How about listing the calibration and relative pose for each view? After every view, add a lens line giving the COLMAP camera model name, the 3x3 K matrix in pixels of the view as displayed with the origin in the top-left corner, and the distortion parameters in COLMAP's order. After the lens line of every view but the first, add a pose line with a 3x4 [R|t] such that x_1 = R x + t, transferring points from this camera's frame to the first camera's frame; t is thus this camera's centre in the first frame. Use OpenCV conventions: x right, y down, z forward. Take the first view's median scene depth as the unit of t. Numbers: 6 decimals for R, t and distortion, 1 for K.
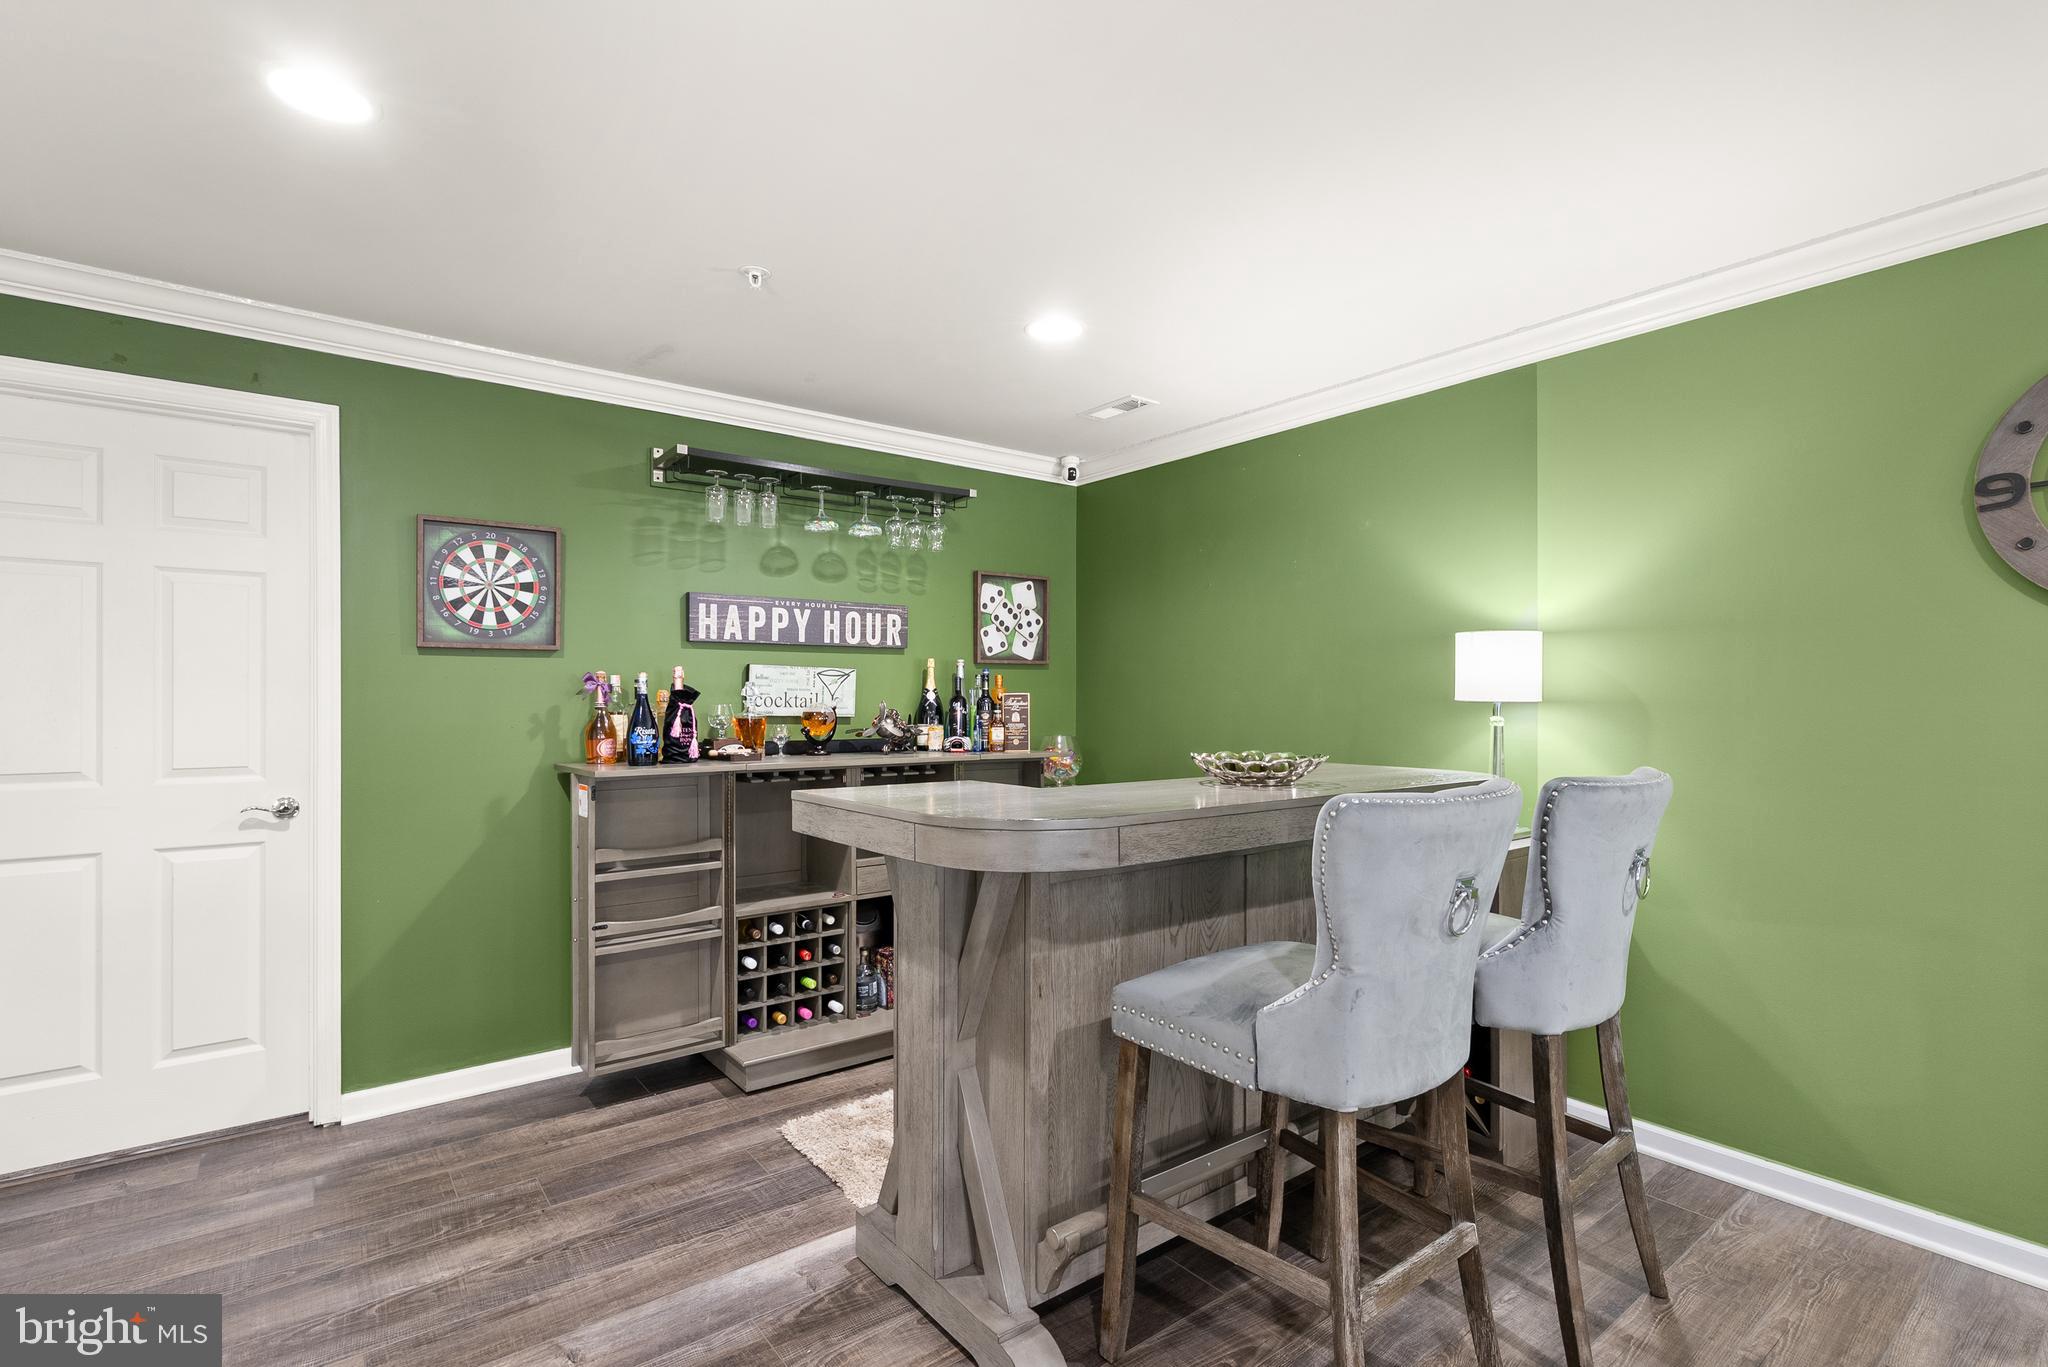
lens RADIAL K [[952.9, 0, 1010.2], [0, 952.9, 698.9], [0, 0, 1]] dist [0.000376, -0.000019]
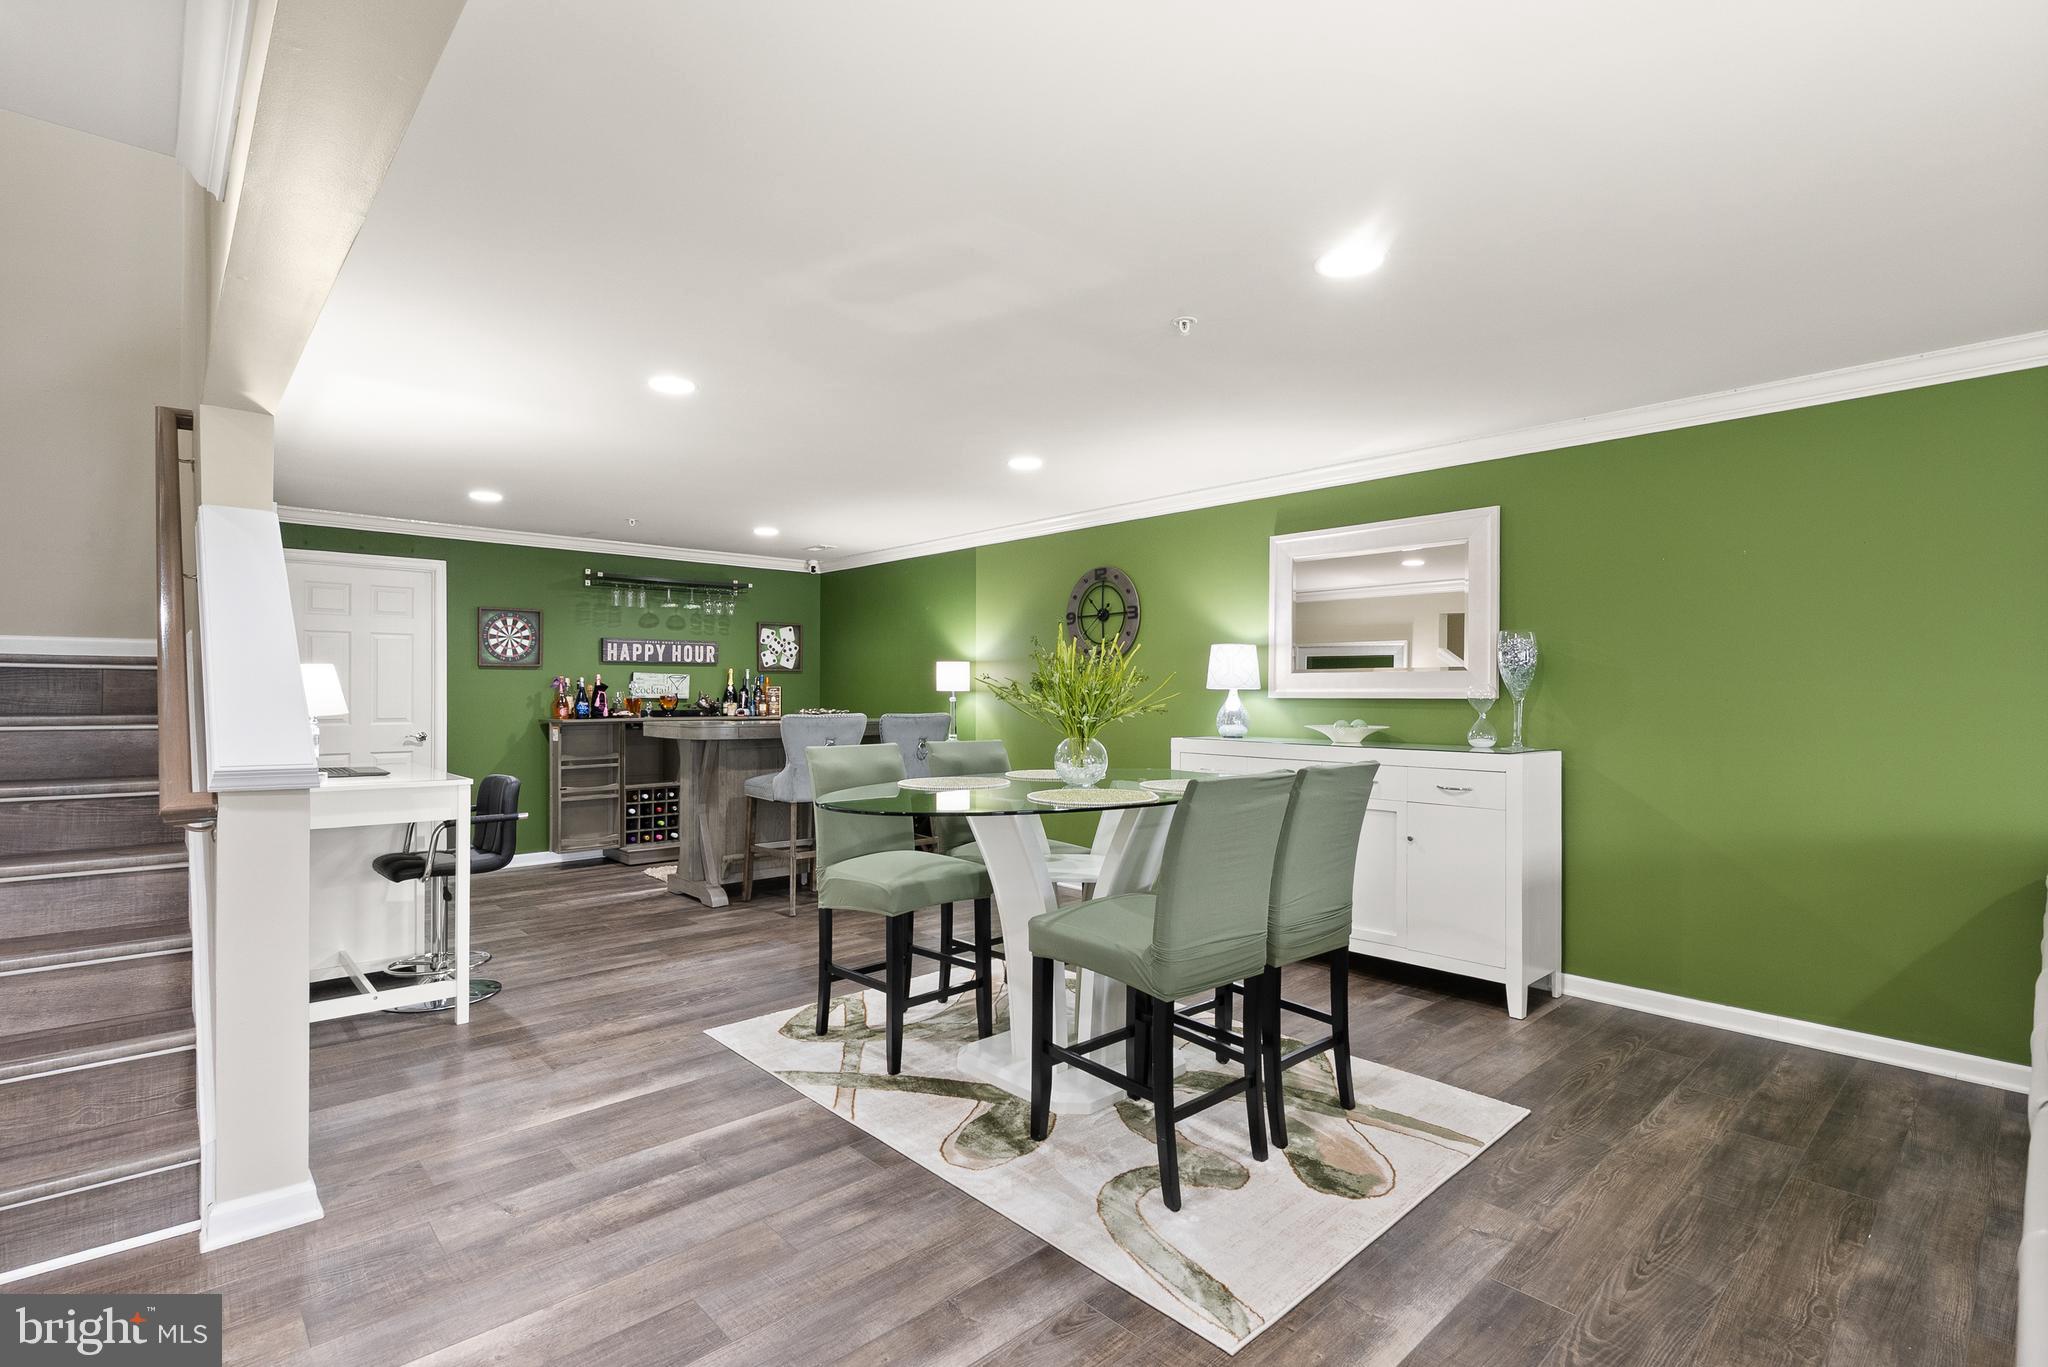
lens RADIAL K [[967.0, 0, 1019.5], [0, 967.0, 691.2], [0, 0, 1]] dist [-0.006154, -0.000023]
pose [[0.995693, 0.001686, 0.092701, 0.368029], [-0.001734, 0.999998, 0.000438, 0.001560], [-0.092700, -0.000597, 0.995694, -1.167517]]
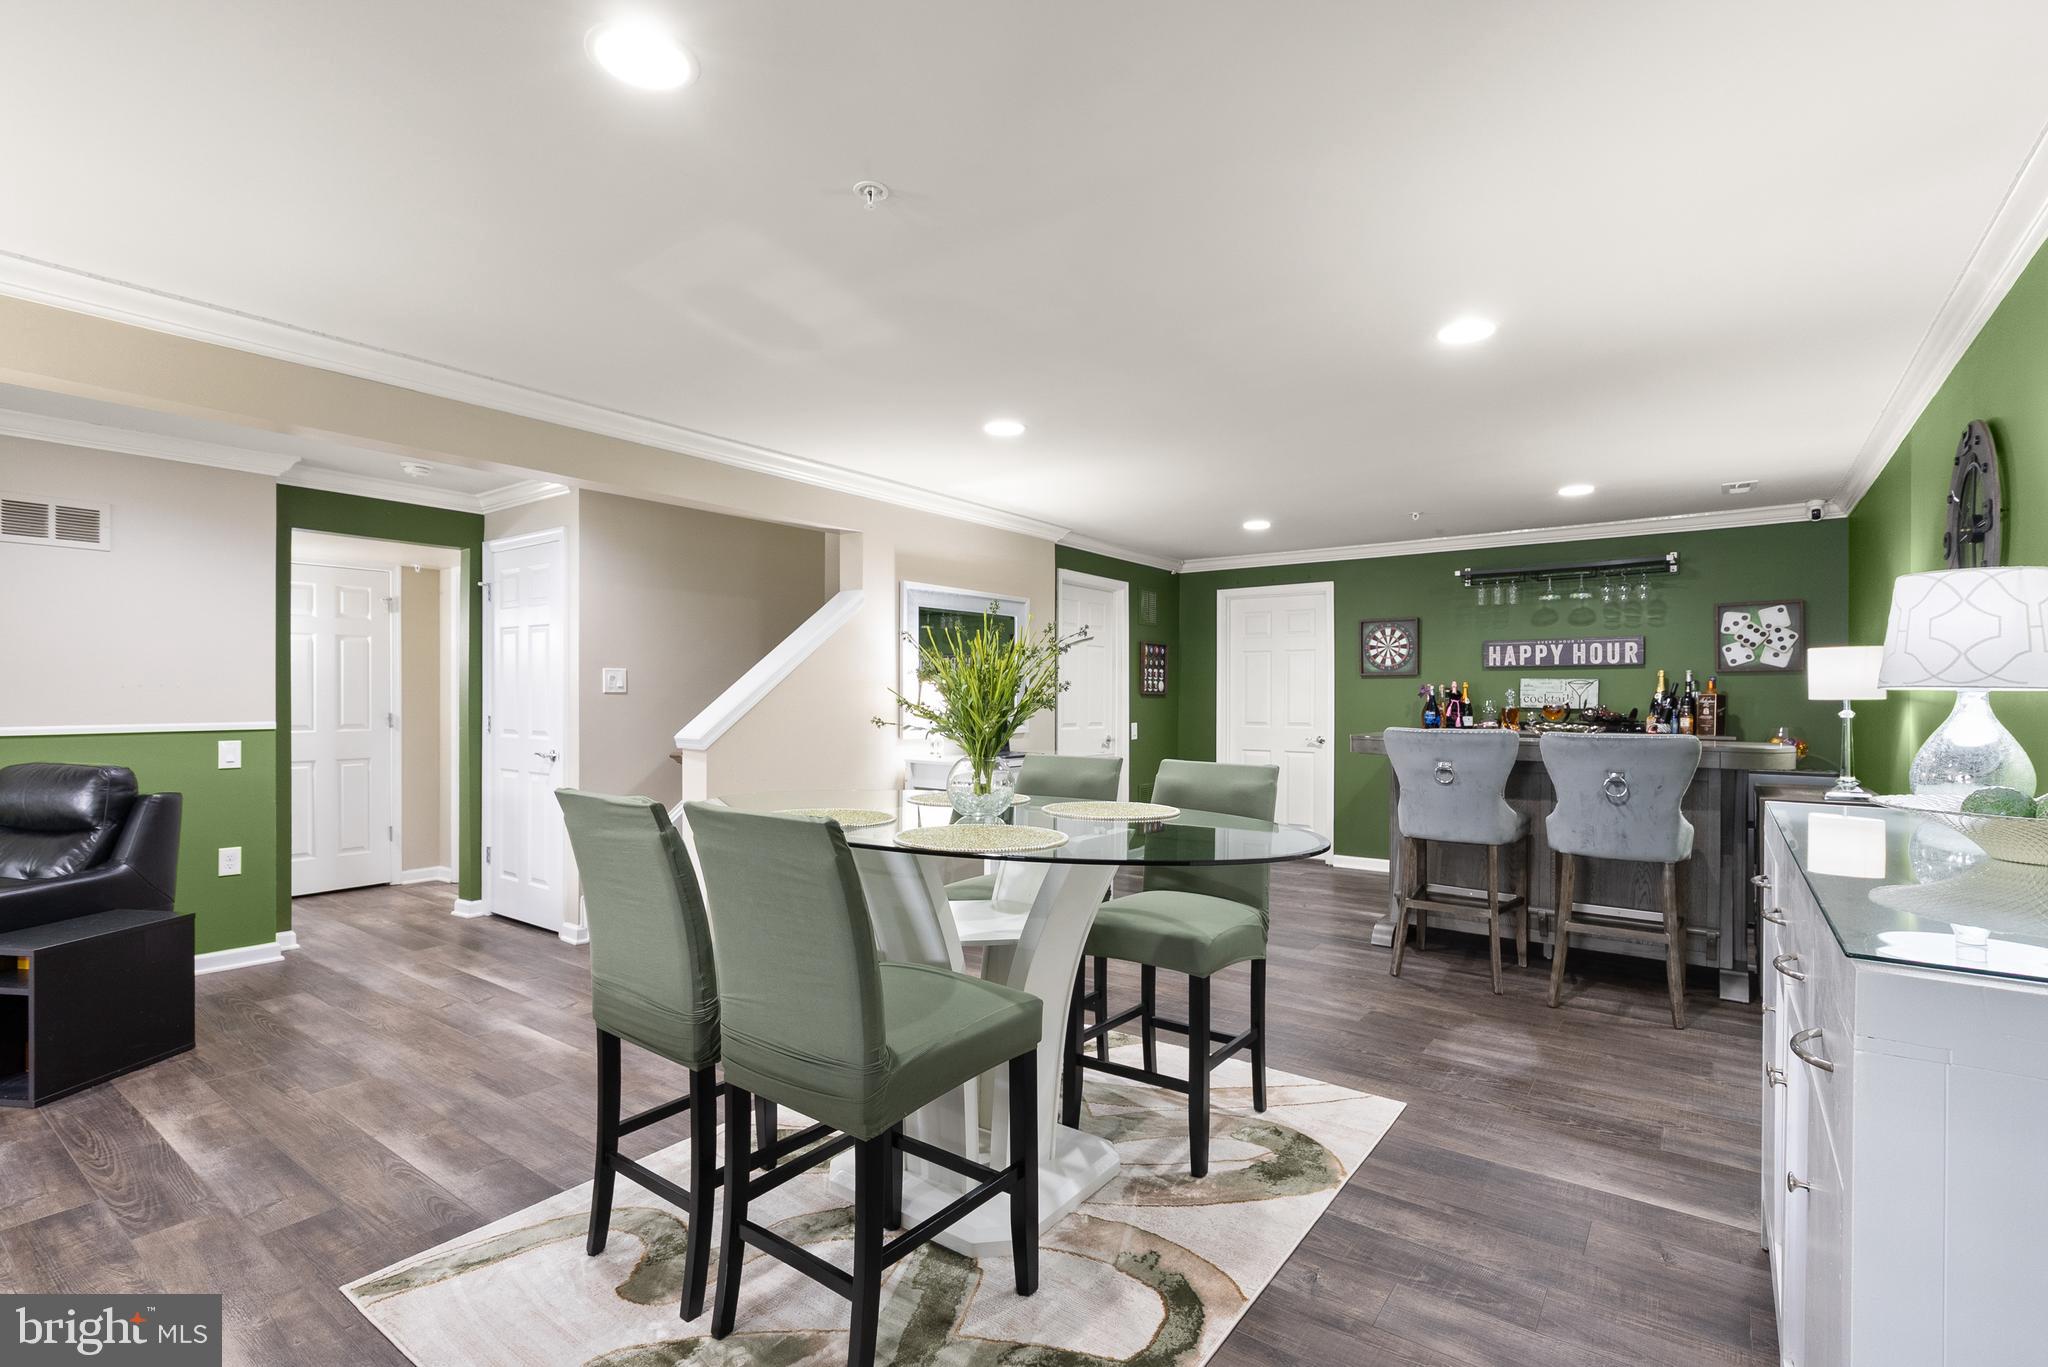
lens RADIAL K [[952.9, 0, 1010.2], [0, 952.9, 698.9], [0, 0, 1]] dist [0.000376, -0.000019]
pose [[0.271535, 0.002518, -0.962425, 1.213921], [-0.001608, 0.999996, 0.002163, -0.000446], [0.962427, 0.000960, 0.271538, -0.412741]]
